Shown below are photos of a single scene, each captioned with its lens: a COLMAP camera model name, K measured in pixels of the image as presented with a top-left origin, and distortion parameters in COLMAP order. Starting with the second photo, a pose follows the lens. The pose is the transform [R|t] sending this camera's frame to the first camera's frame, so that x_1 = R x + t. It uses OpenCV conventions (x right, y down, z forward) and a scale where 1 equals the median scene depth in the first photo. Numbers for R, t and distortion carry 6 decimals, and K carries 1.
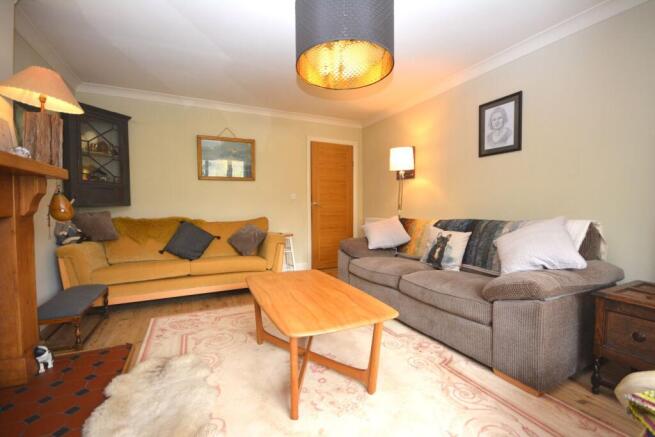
lens RADIAL K [[288.3, 0, 332.2], [0, 288.3, 217.7], [0, 0, 1]] dist [0.002506, -0.011306]
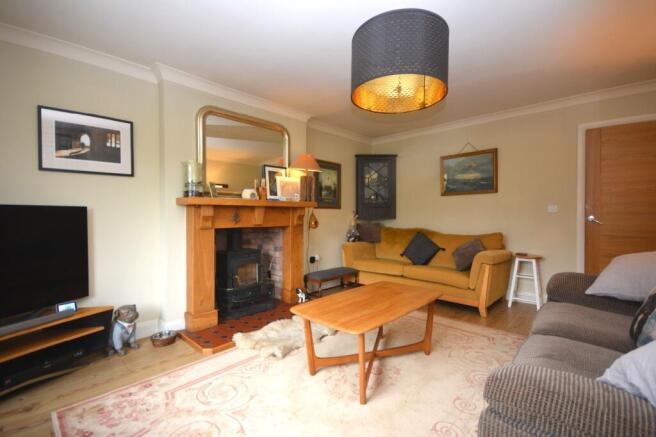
lens RADIAL K [[295.3, 0, 329.3], [0, 295.3, 217.5], [0, 0, 1]] dist [0.014494, 0.000047]
pose [[0.348135, 0.013737, -0.937344, 0.517768], [-0.036170, 0.999345, 0.001212, -0.038314], [0.936746, 0.033481, 0.348404, 0.216084]]
